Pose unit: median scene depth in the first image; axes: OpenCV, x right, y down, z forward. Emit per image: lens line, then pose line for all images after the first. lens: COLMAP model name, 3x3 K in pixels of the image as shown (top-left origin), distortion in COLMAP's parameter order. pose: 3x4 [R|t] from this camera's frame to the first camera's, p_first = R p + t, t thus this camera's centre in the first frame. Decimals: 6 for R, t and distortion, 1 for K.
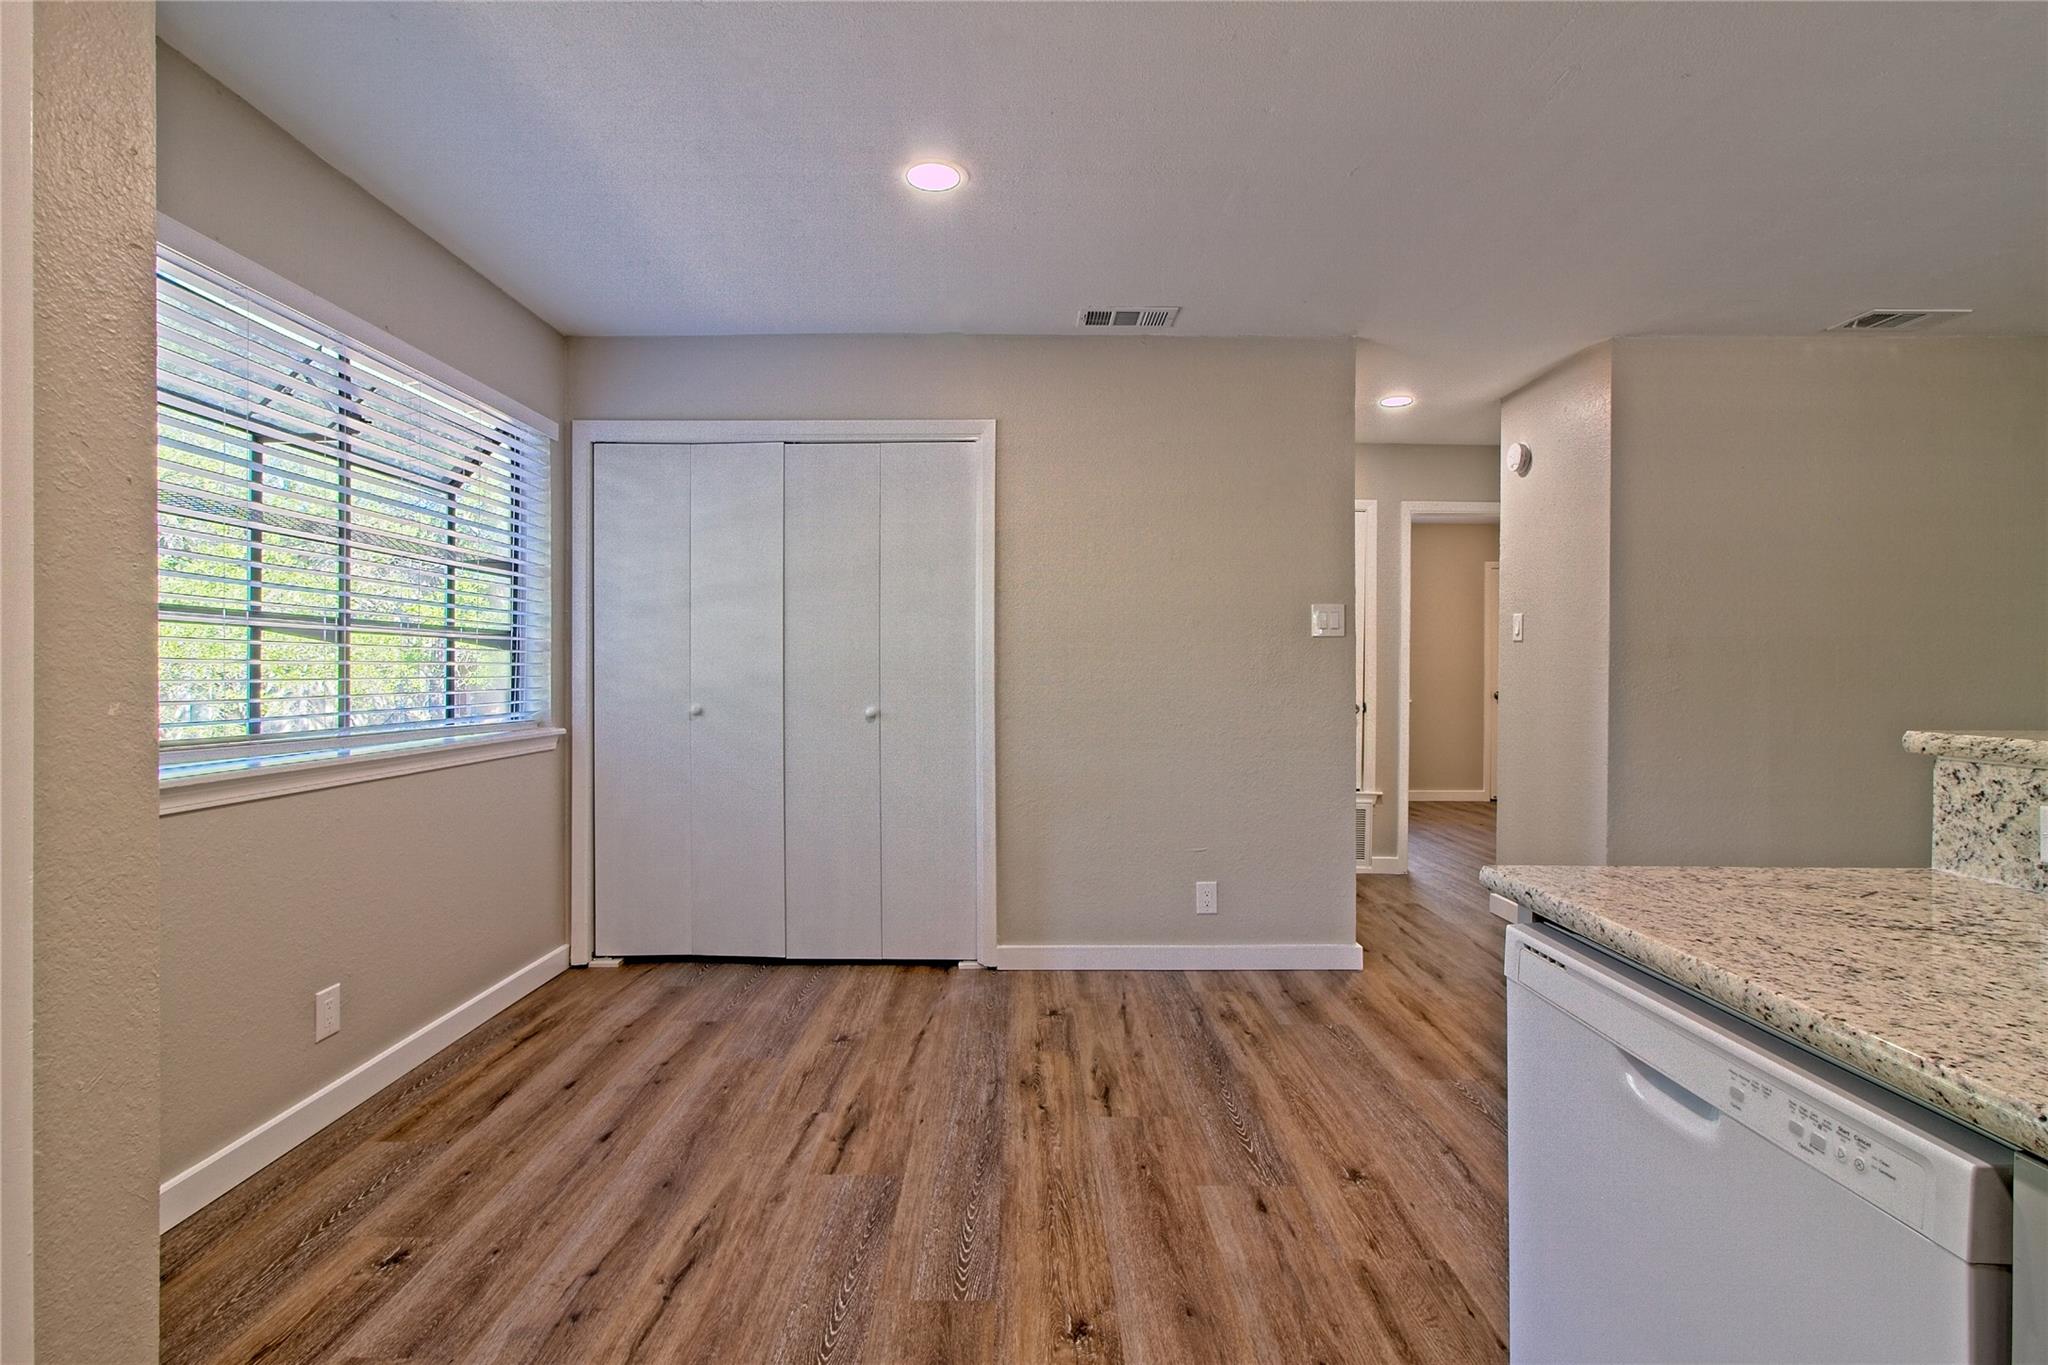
lens RADIAL K [[947.1, 0, 1019.6], [0, 947.1, 666.8], [0, 0, 1]] dist [-0.003421, 0.000384]
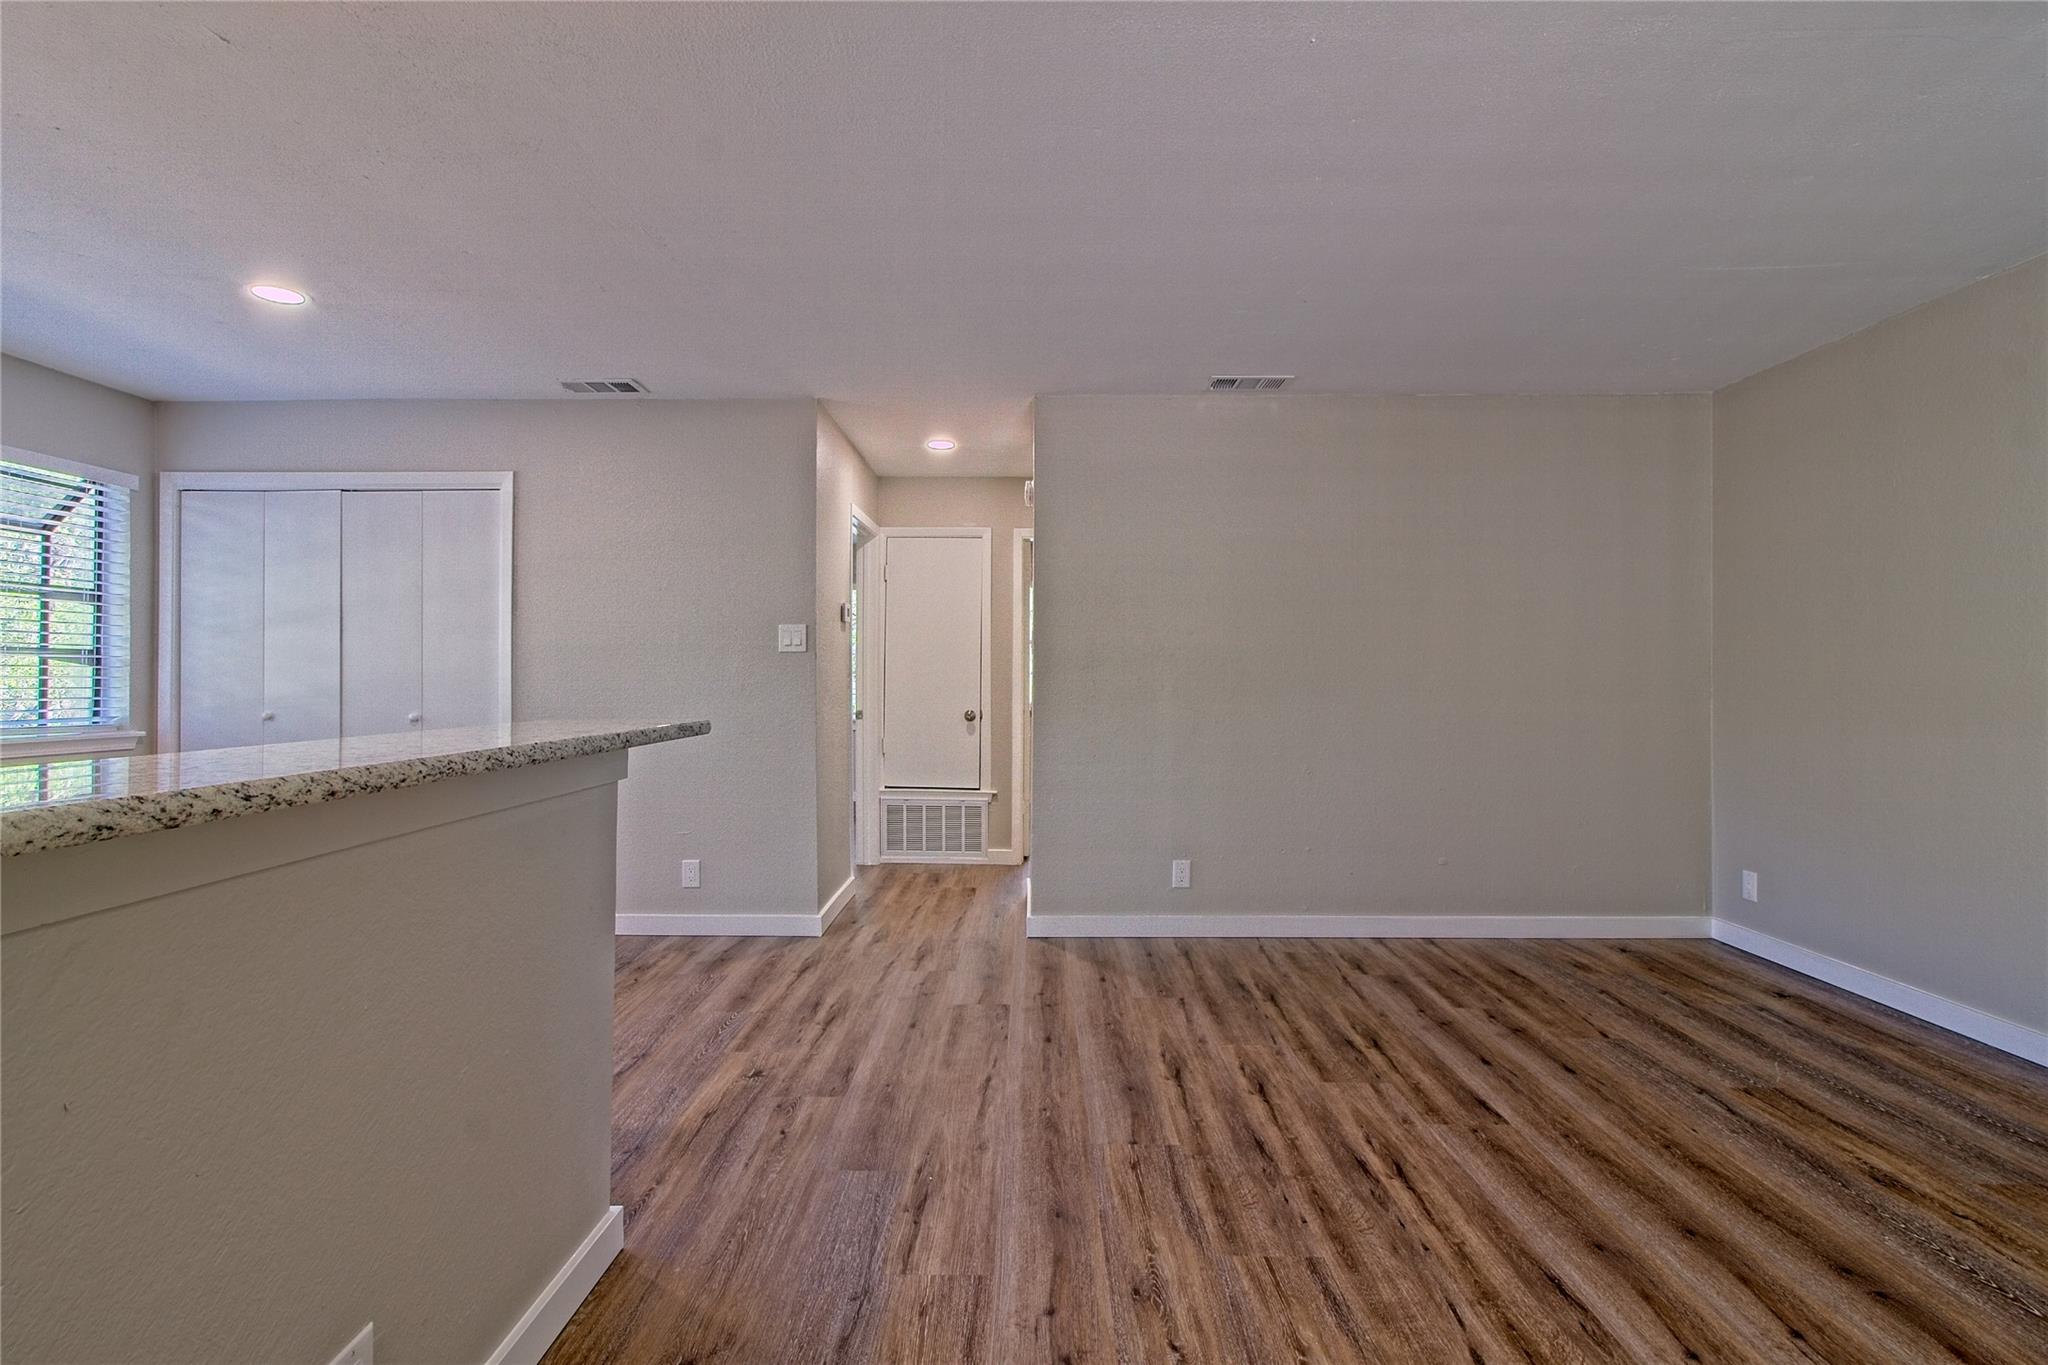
lens RADIAL K [[941.4, 0, 1021.1], [0, 941.4, 674.9], [0, 0, 1]] dist [-0.003677, -0.000098]
pose [[0.999946, -0.002153, -0.010211, 0.784246], [0.002095, 0.999982, -0.005669, 0.003685], [0.010223, 0.005648, 0.999932, -0.212367]]
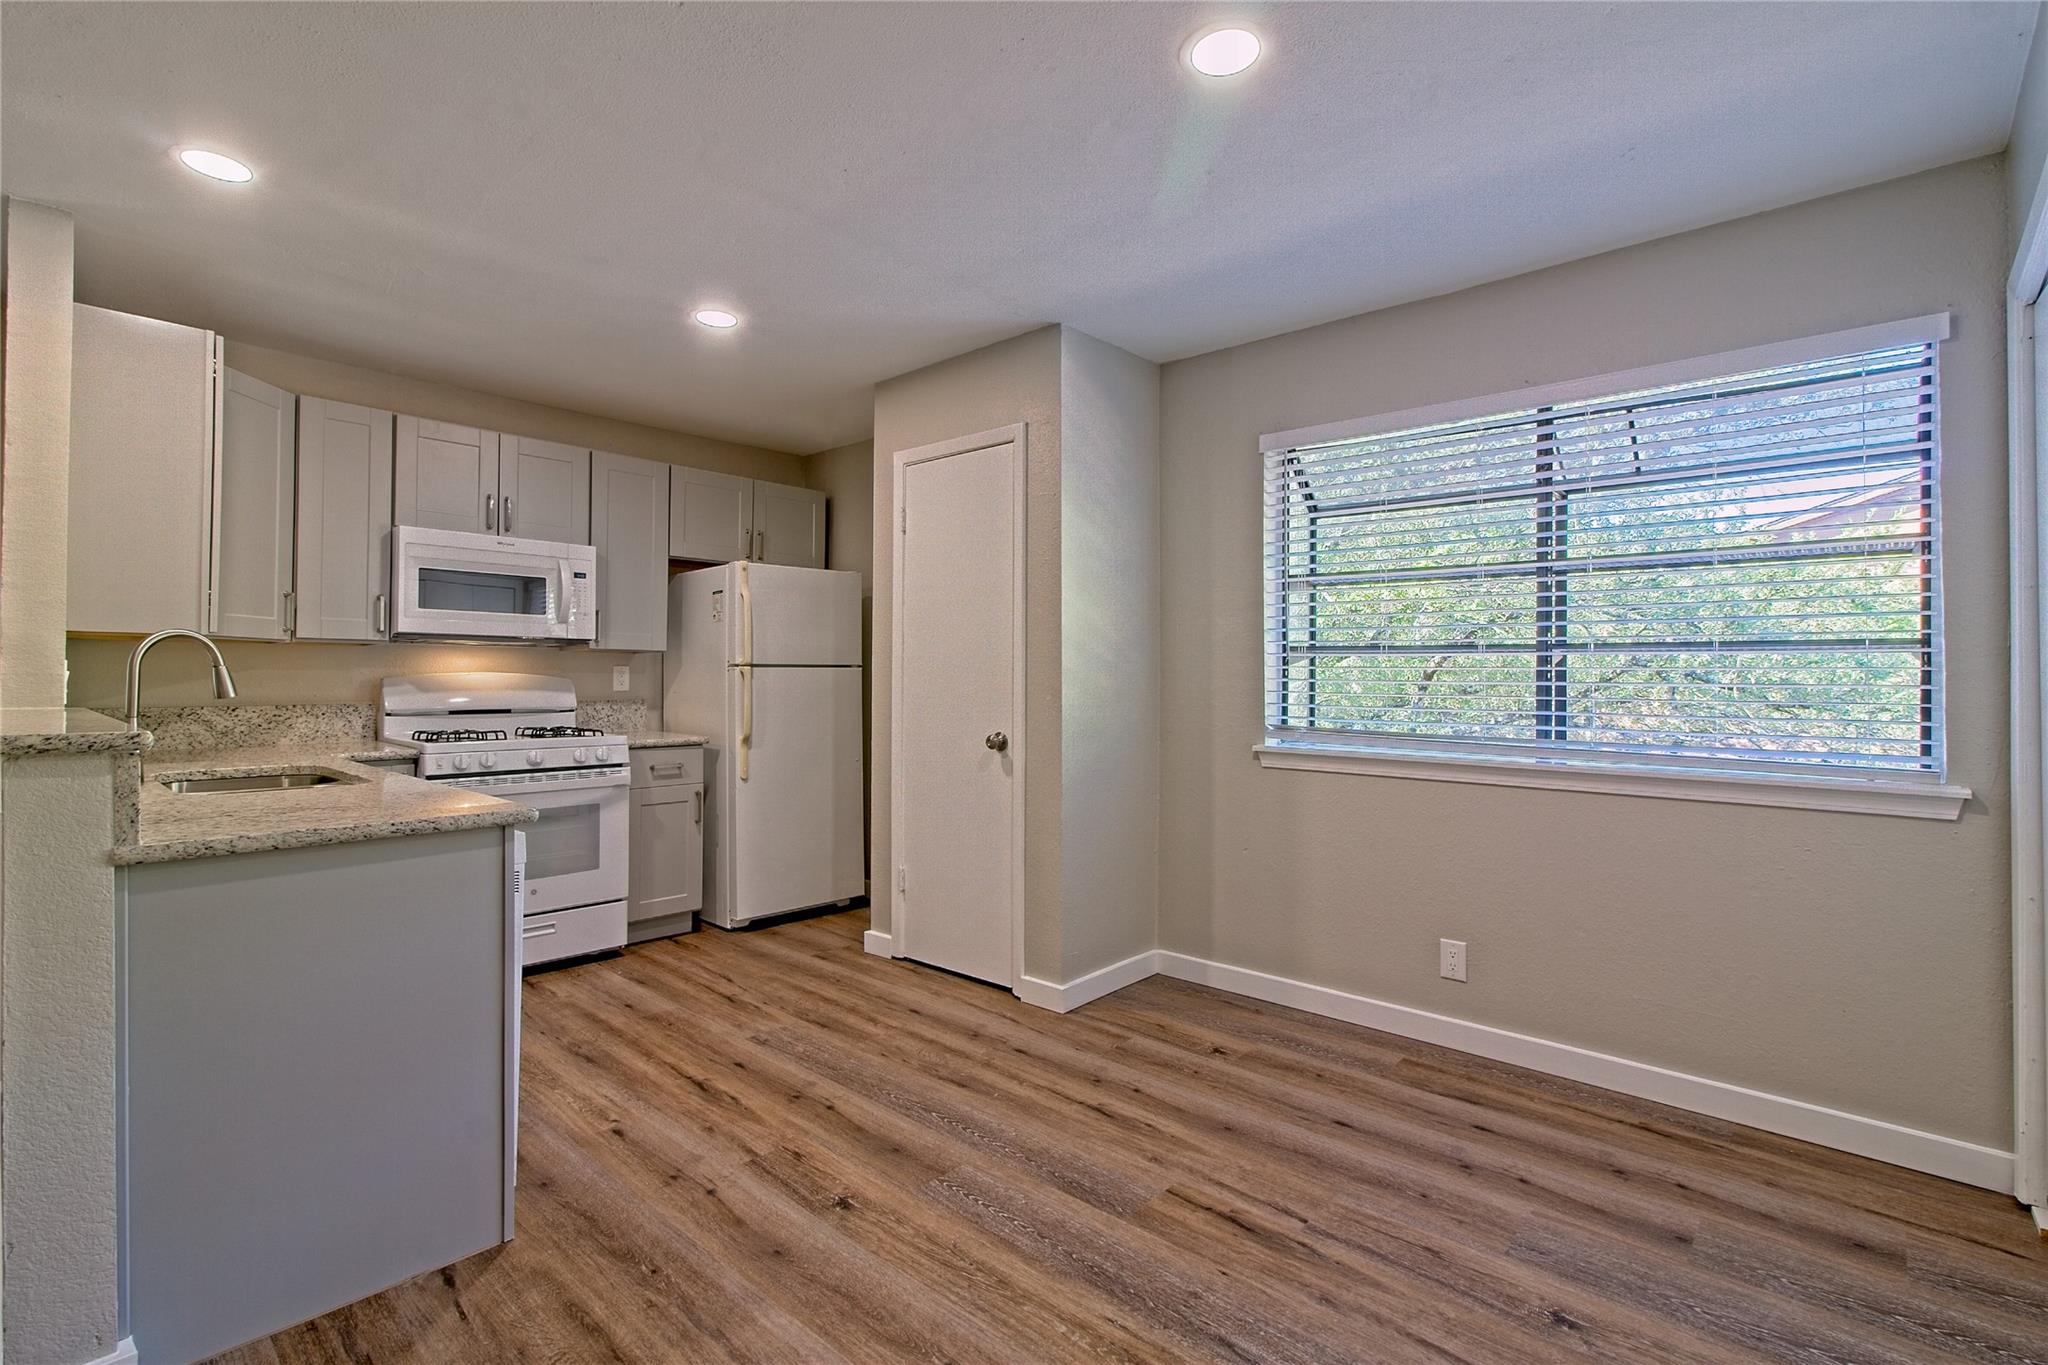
lens RADIAL K [[943.9, 0, 1016.6], [0, 943.9, 667.2], [0, 0, 1]] dist [-0.003873, 0.001694]
pose [[-0.673341, -0.015926, -0.739161, 0.497420], [-0.009018, 0.999871, -0.013328, -0.002529], [0.739277, -0.002309, -0.673397, 1.180989]]
